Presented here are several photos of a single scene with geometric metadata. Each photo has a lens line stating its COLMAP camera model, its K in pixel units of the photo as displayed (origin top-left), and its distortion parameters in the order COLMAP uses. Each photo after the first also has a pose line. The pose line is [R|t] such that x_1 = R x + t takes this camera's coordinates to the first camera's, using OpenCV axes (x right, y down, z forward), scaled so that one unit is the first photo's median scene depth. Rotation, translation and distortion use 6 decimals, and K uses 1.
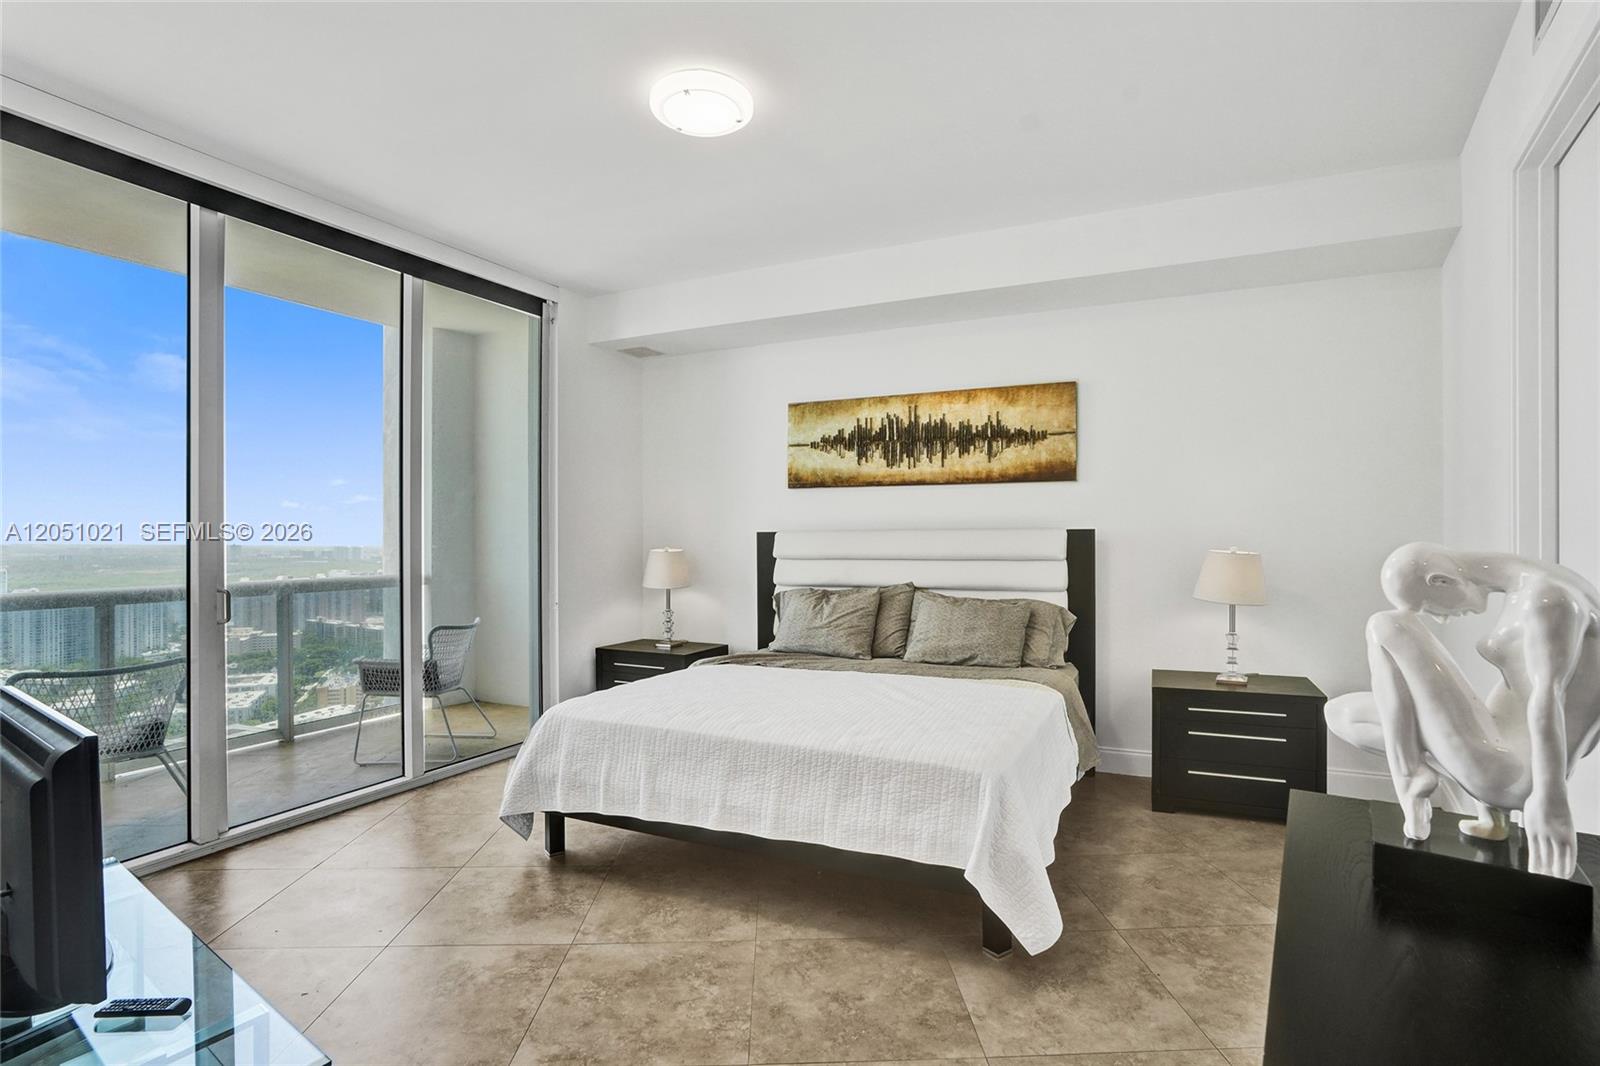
lens RADIAL K [[774.3, 0, 811.1], [0, 774.3, 539.1], [0, 0, 1]] dist [-0.052448, 0.025900]
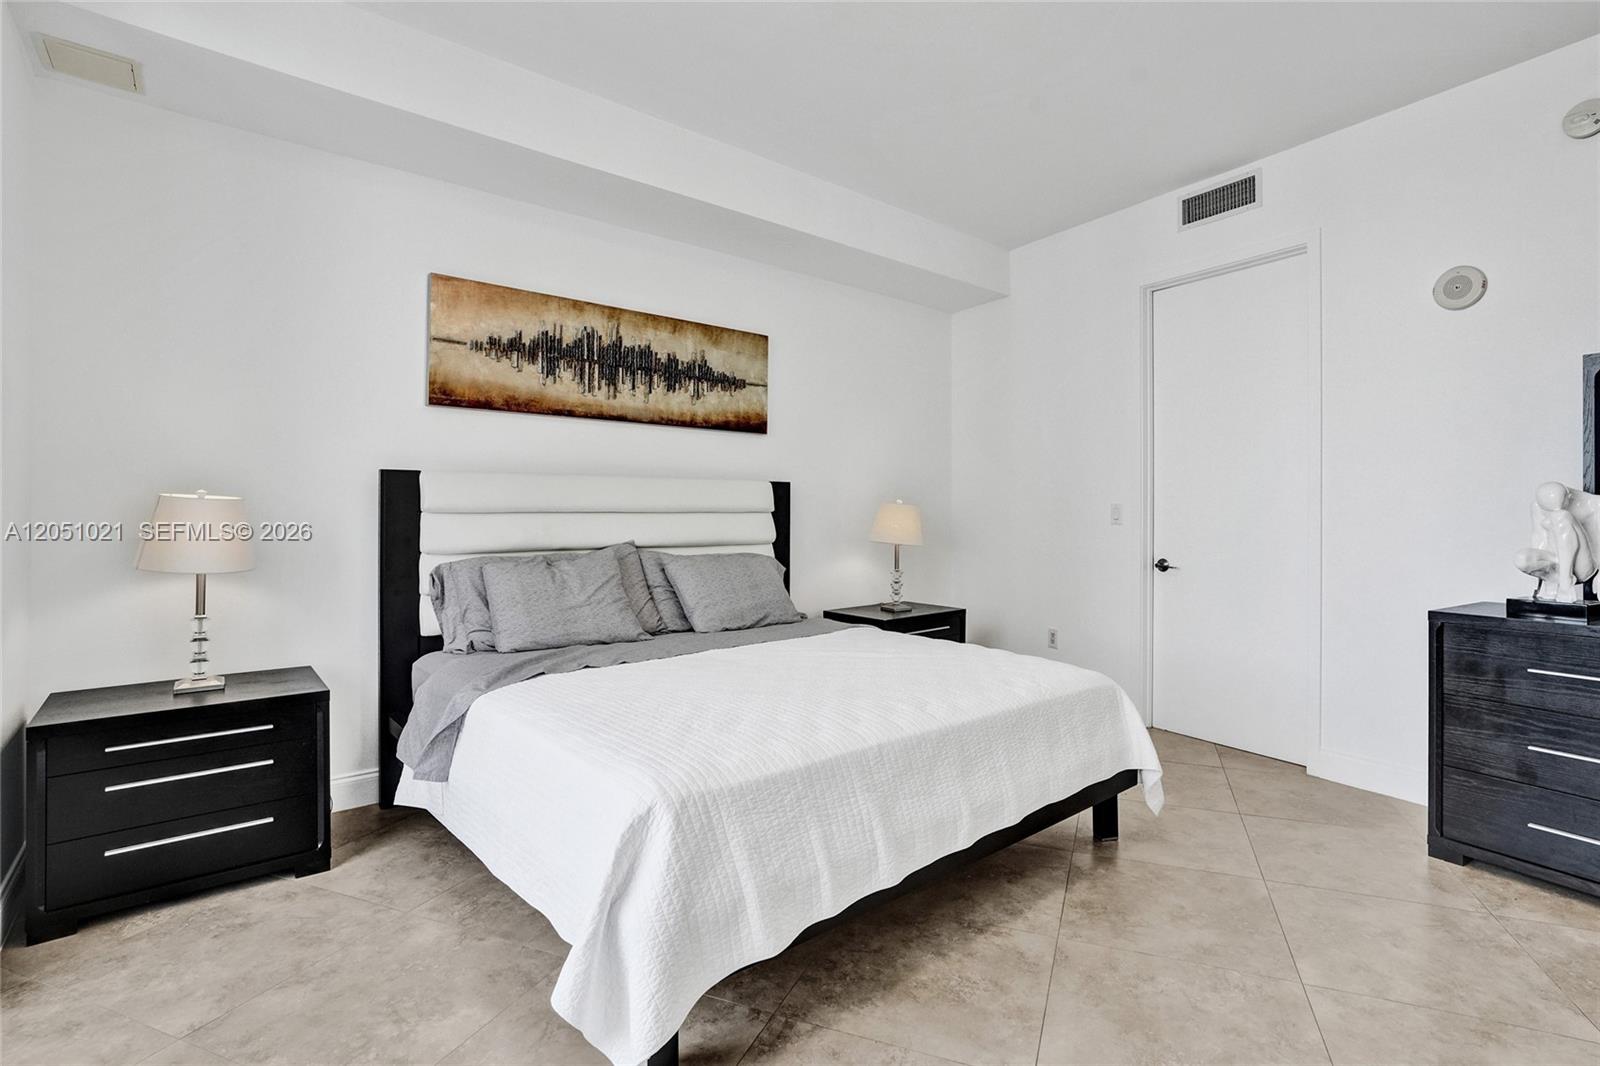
lens RADIAL K [[774.3, 0, 832.5], [0, 774.3, 511.1], [0, 0, 1]] dist [-0.052448, 0.025900]
pose [[0.412141, 0.002153, 0.911117, -0.528896], [-0.004175, 0.999991, -0.000474, 0.025029], [-0.911110, -0.003608, 0.412147, 0.483605]]
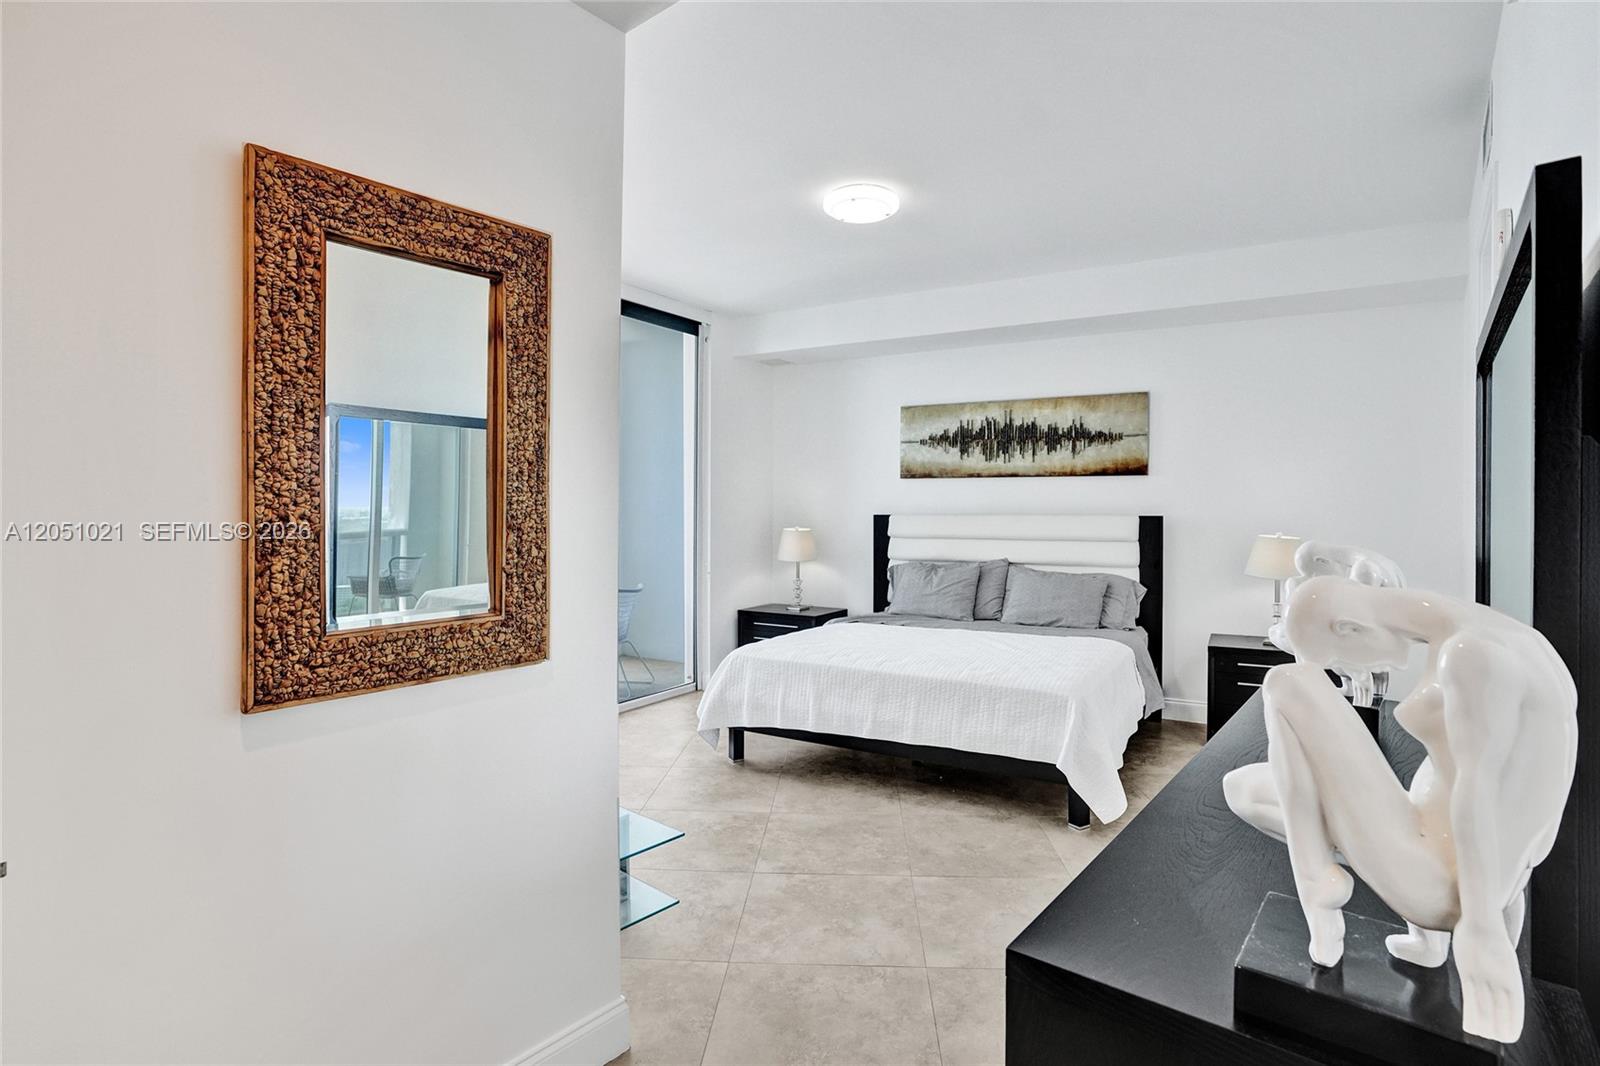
lens RADIAL K [[774.3, 0, 817.8], [0, 774.3, 518.1], [0, 0, 1]] dist [-0.052448, 0.025900]
pose [[0.996215, 0.007989, -0.086553, -0.059366], [-0.007482, 0.999953, 0.006181, -0.012197], [0.086599, -0.005510, 0.996228, -0.222120]]
